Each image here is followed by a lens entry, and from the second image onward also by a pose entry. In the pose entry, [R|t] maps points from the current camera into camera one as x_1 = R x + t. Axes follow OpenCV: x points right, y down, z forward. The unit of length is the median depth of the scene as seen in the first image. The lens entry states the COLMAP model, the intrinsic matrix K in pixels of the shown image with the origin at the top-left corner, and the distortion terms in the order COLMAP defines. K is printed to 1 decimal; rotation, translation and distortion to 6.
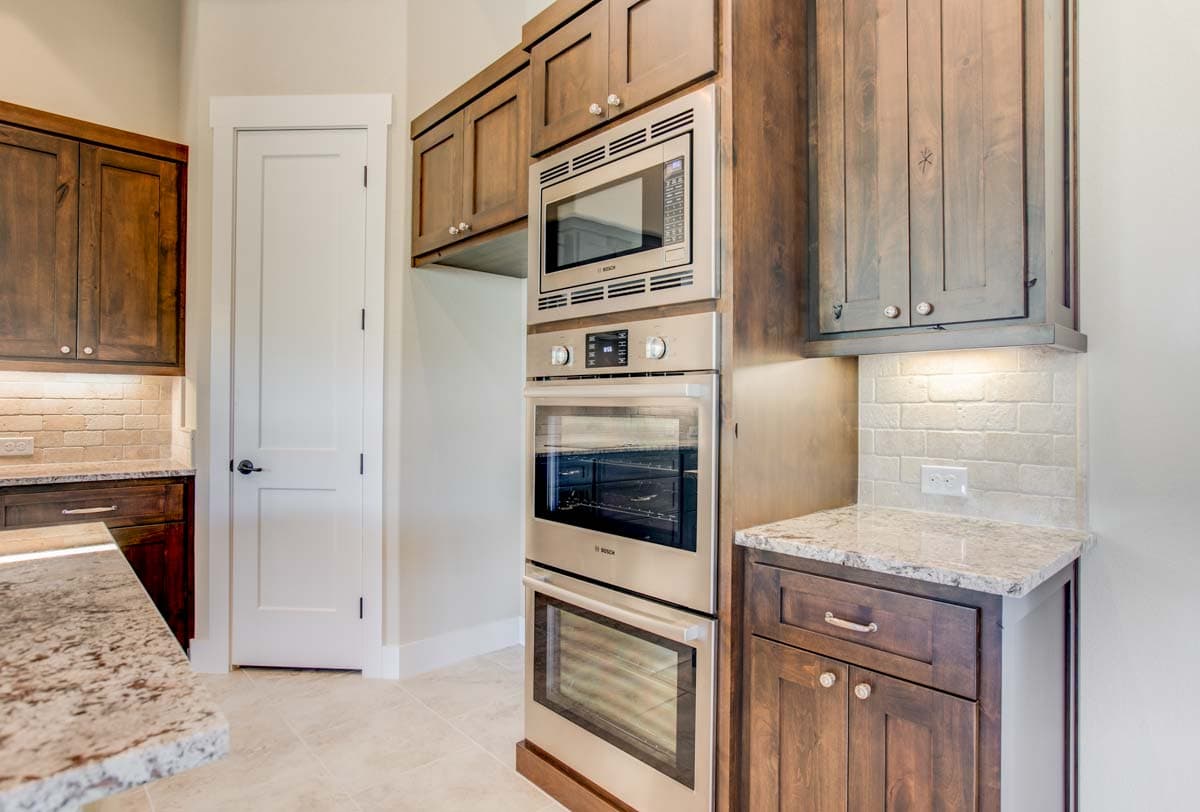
lens RADIAL K [[631.7, 0, 612.7], [0, 631.7, 399.1], [0, 0, 1]] dist [-0.022879, 0.009852]
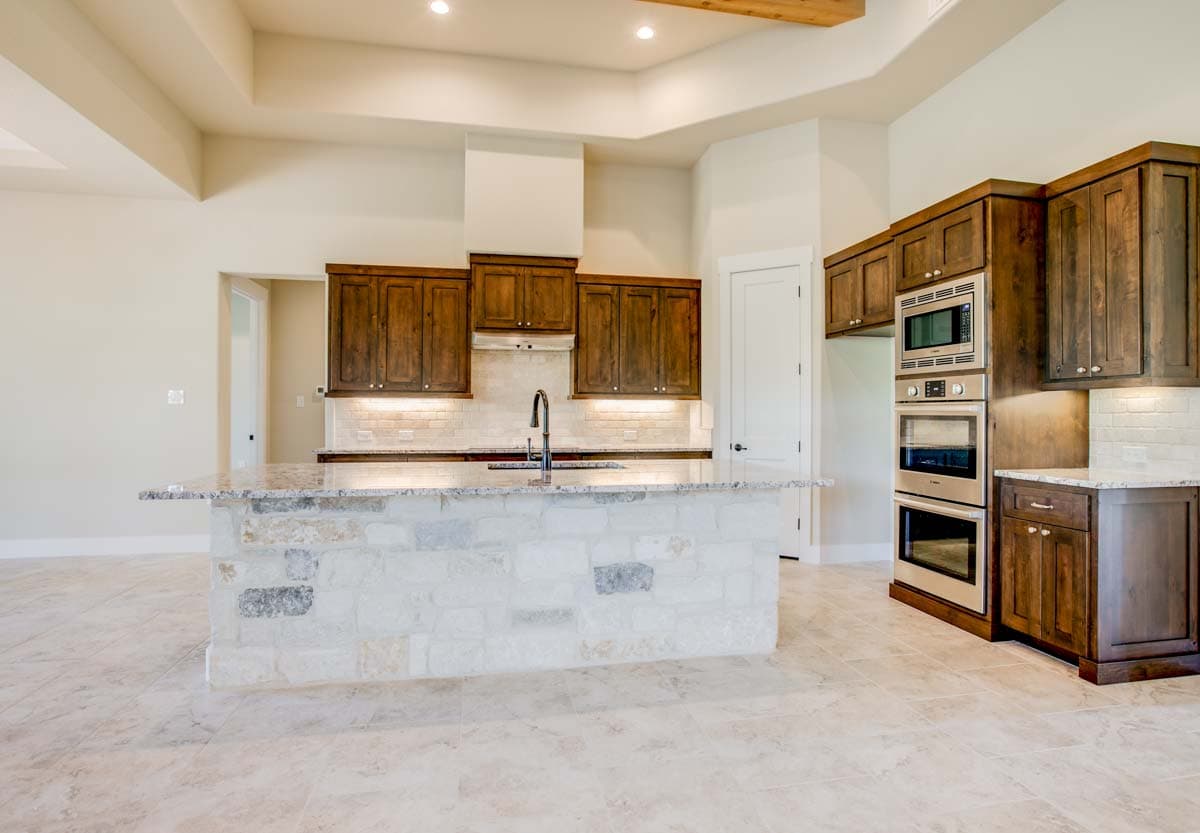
lens RADIAL K [[639.3, 0, 602.5], [0, 639.3, 410.7], [0, 0, 1]] dist [-0.043093, 0.015506]
pose [[0.846532, -0.006204, -0.532302, 0.150803], [0.008282, 0.999965, 0.001518, -0.014955], [0.532273, -0.005693, 0.846553, -1.217105]]
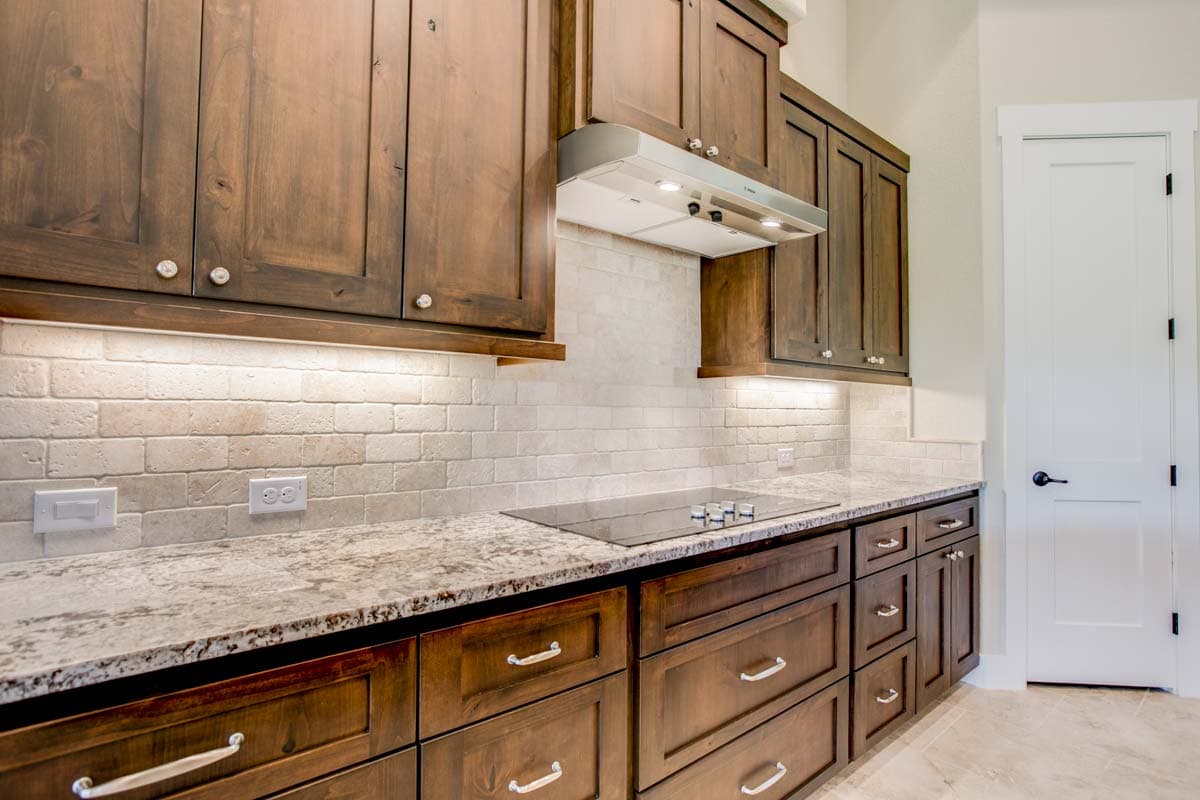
lens RADIAL K [[601.4, 0, 597.7], [0, 601.4, 390.5], [0, 0, 1]] dist [-0.030603, 0.007253]
pose [[0.998924, 0.000370, -0.046376, -1.699275], [-0.001463, 0.999721, -0.023555, -0.010772], [0.046355, 0.023597, 0.998646, 0.050204]]
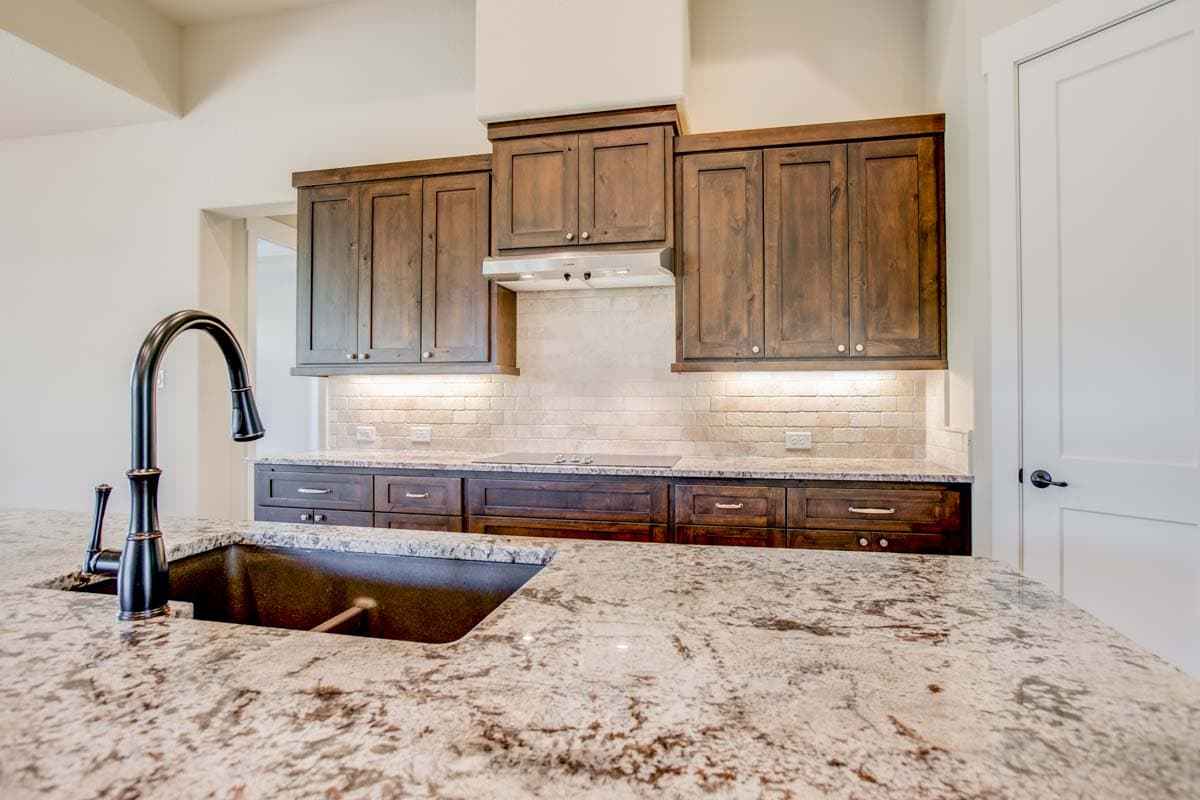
lens RADIAL K [[630.5, 0, 594.2], [0, 630.5, 393.3], [0, 0, 1]] dist [-0.033375, 0.003722]
pose [[0.560970, -0.015711, -0.827687, -0.342389], [0.011750, 0.999870, -0.011016, 0.001751], [0.827753, -0.003546, 0.561082, 0.120532]]
